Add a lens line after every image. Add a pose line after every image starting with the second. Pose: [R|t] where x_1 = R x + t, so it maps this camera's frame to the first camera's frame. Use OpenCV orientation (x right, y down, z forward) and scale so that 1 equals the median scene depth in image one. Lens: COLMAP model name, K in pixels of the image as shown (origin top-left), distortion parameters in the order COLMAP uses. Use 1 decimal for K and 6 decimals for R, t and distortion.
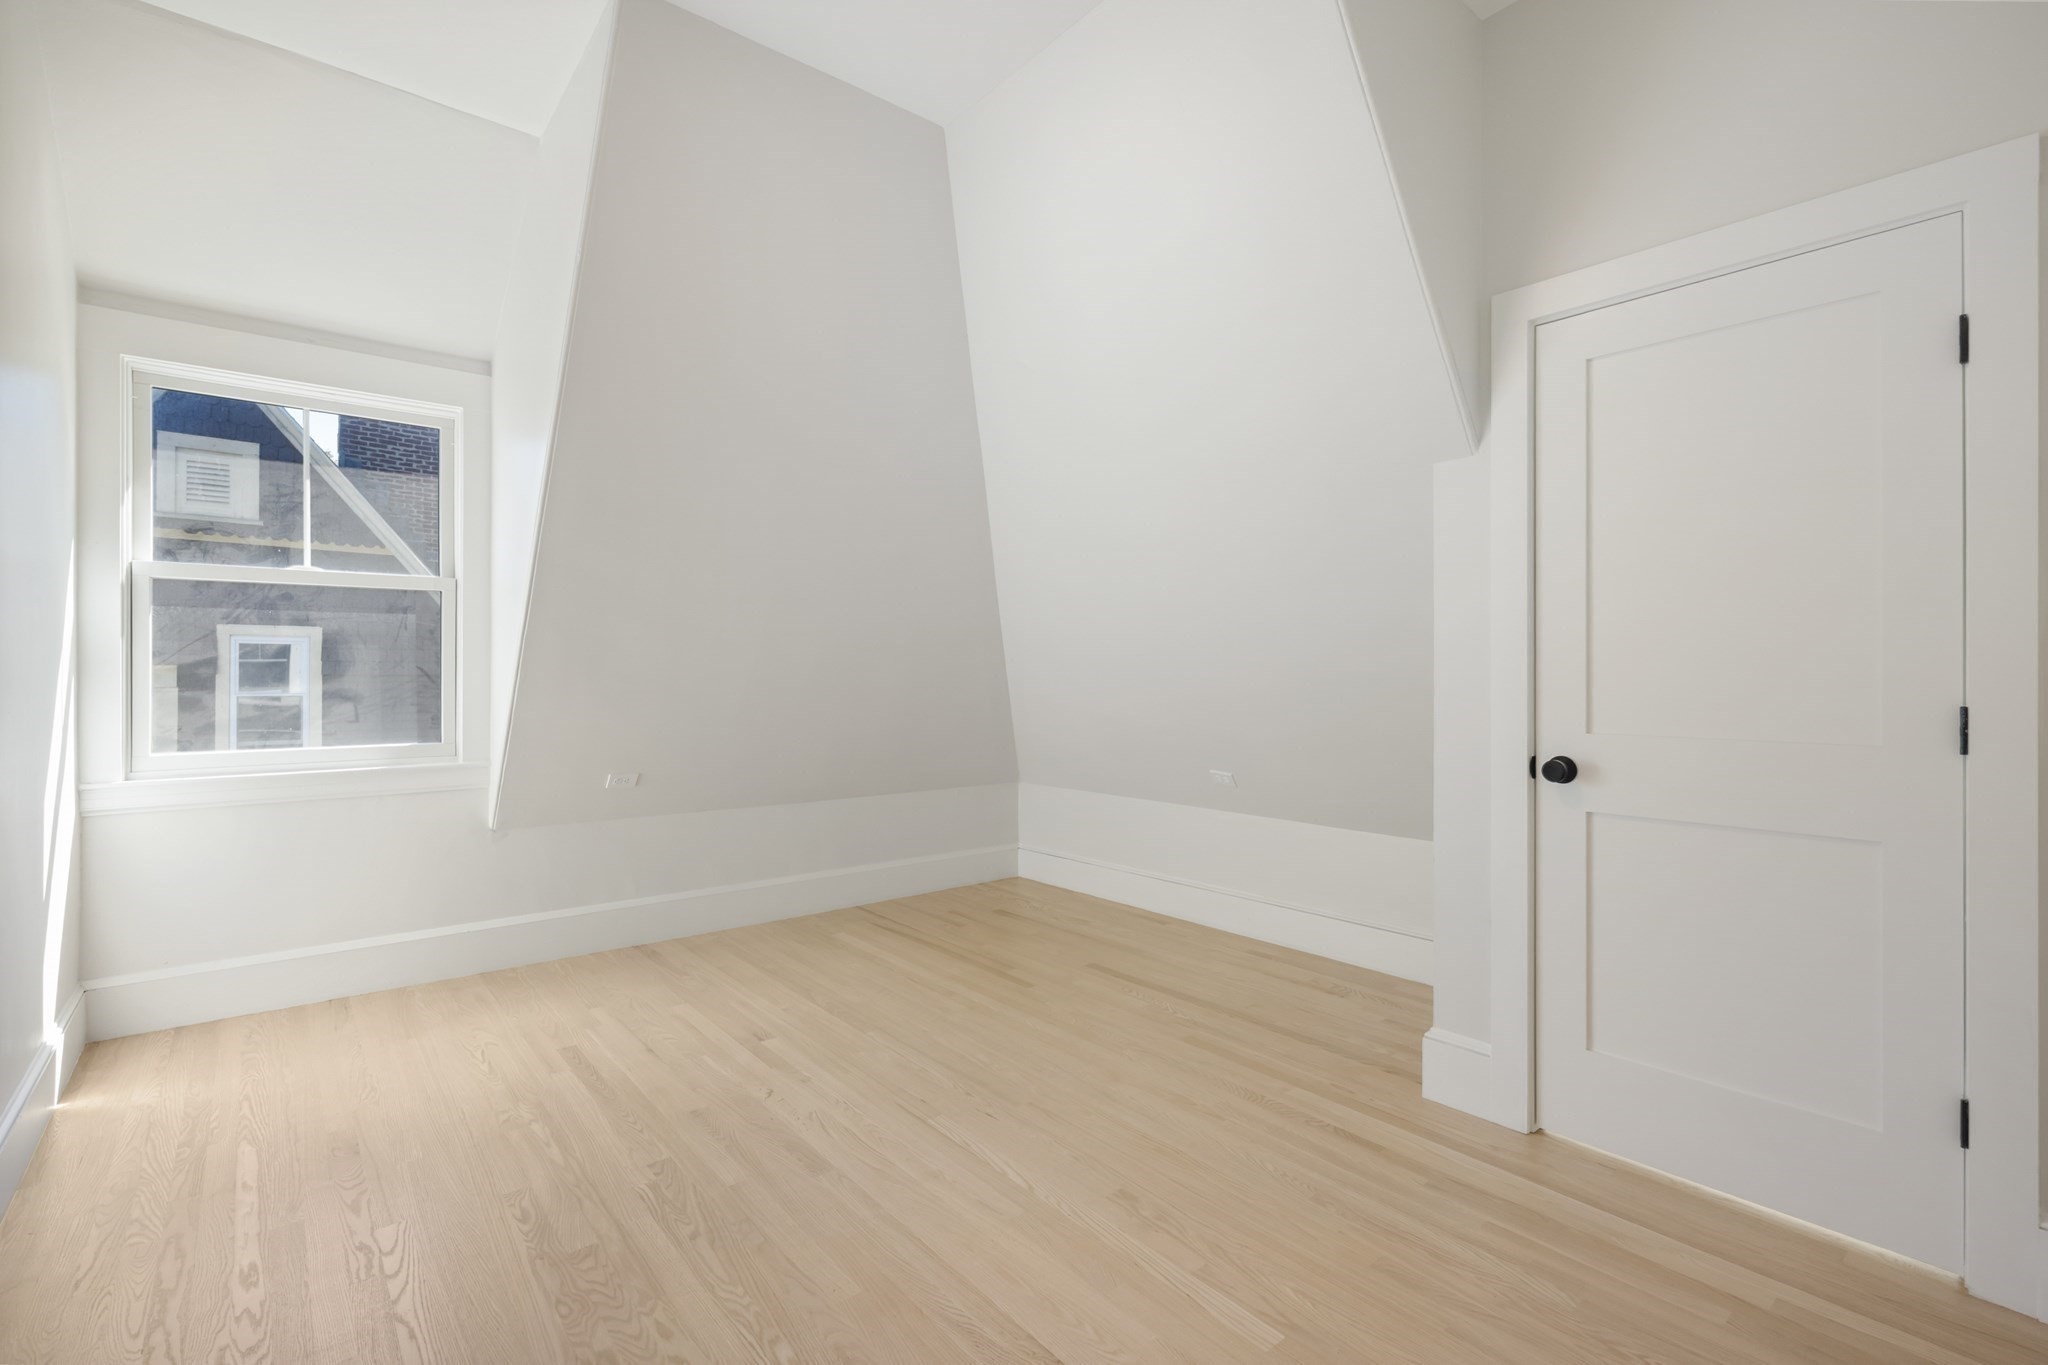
lens RADIAL K [[923.7, 0, 1026.8], [0, 923.7, 676.8], [0, 0, 1]] dist [0.000232, -0.001066]
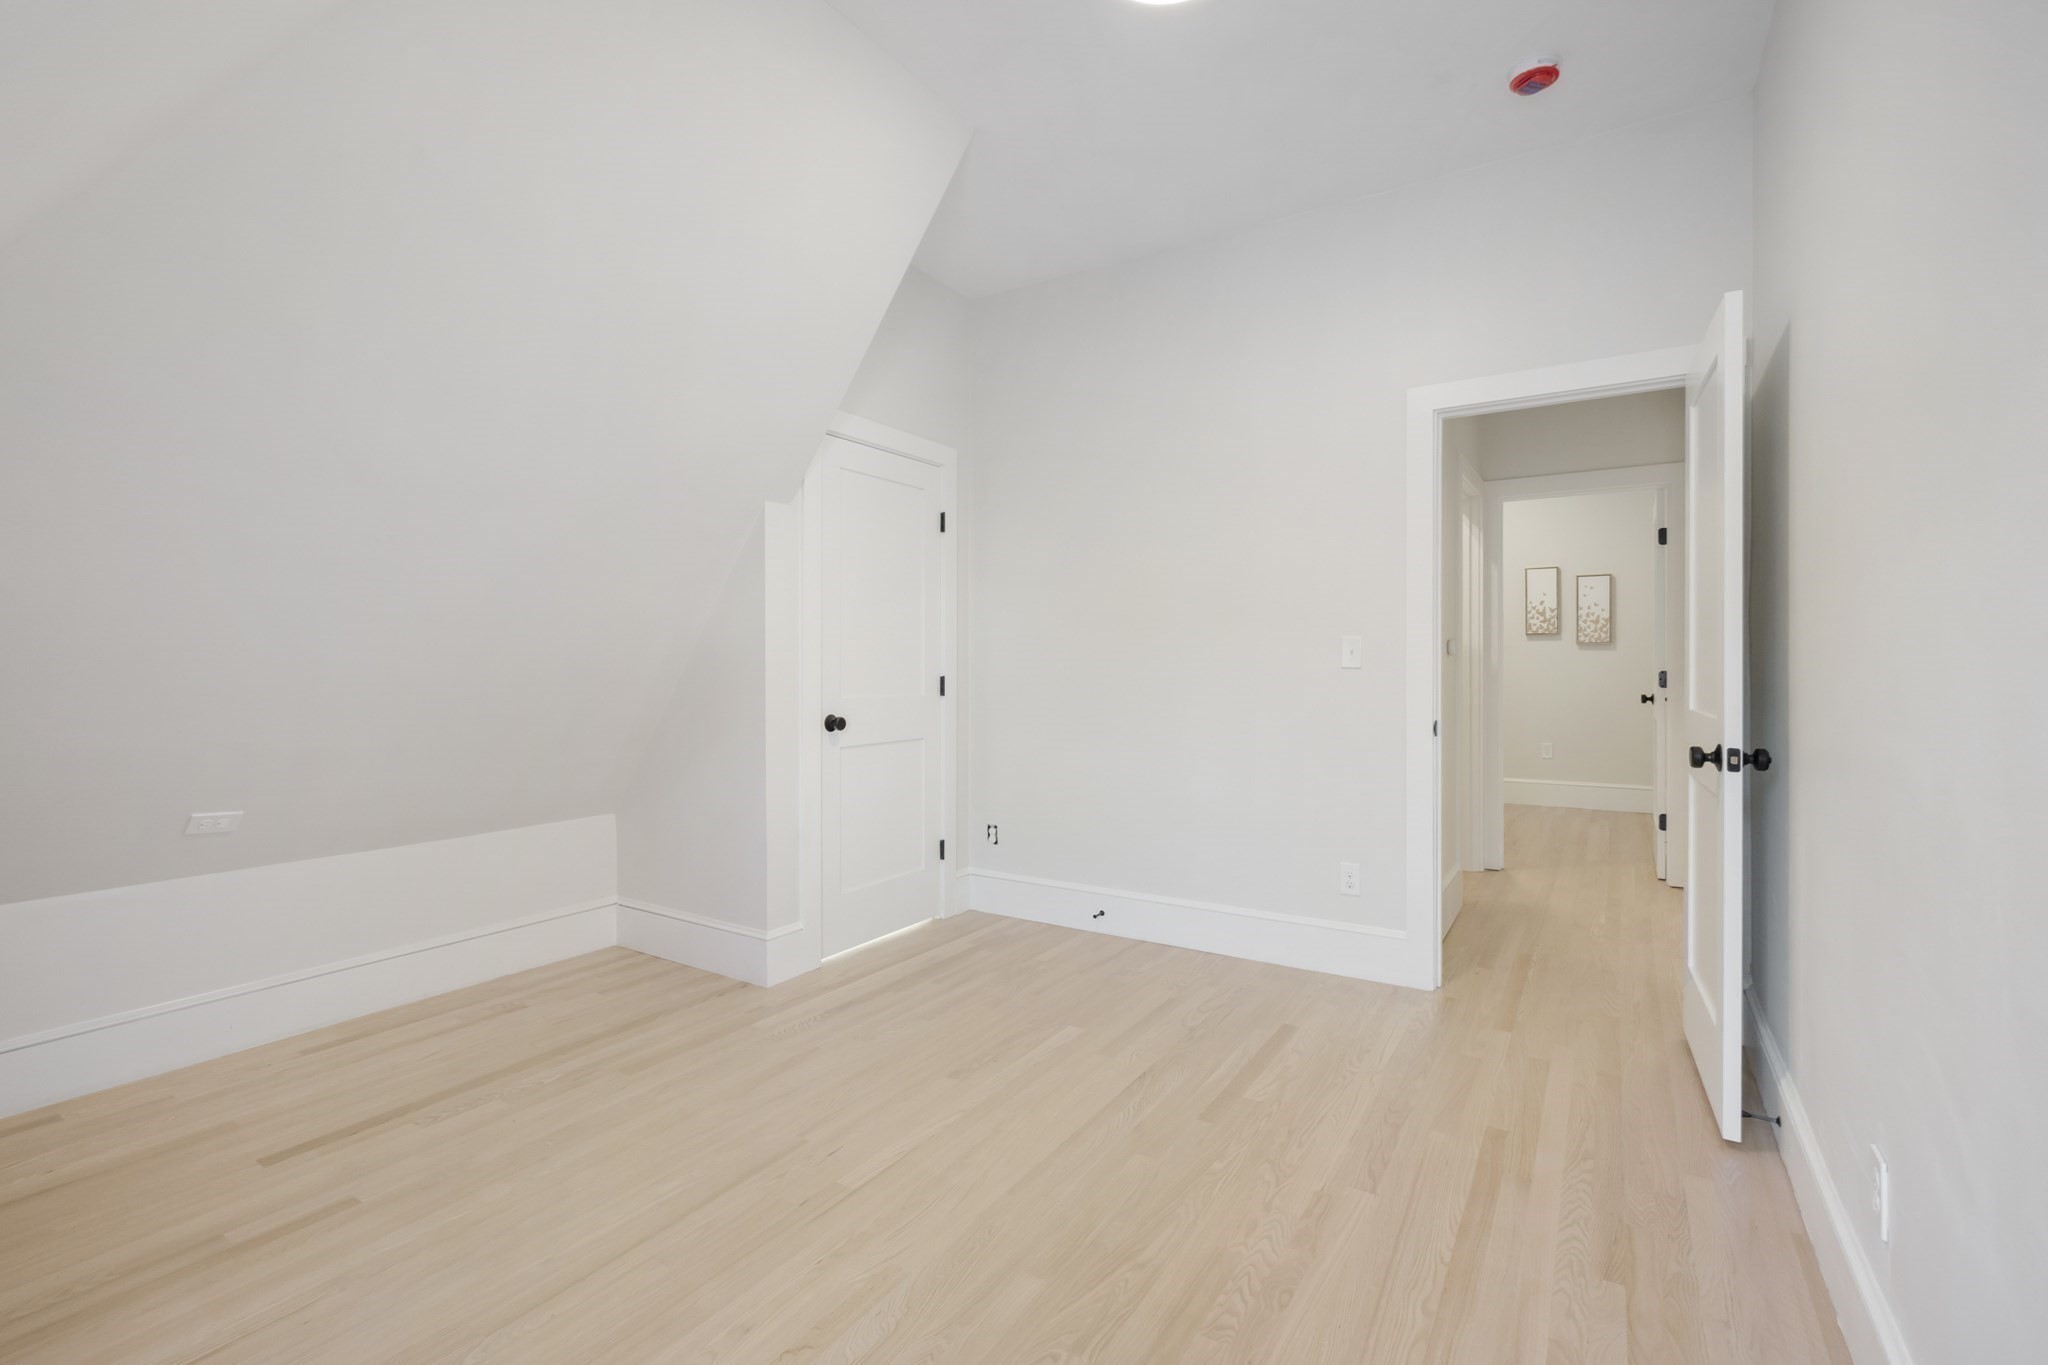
lens RADIAL K [[923.7, 0, 1019.0], [0, 923.7, 674.5], [0, 0, 1]] dist [0.000232, -0.001066]
pose [[-0.304533, -0.012728, 0.952417, -1.066222], [0.000728, 0.999907, 0.013595, -0.003231], [-0.952502, 0.004834, -0.304495, 1.238139]]
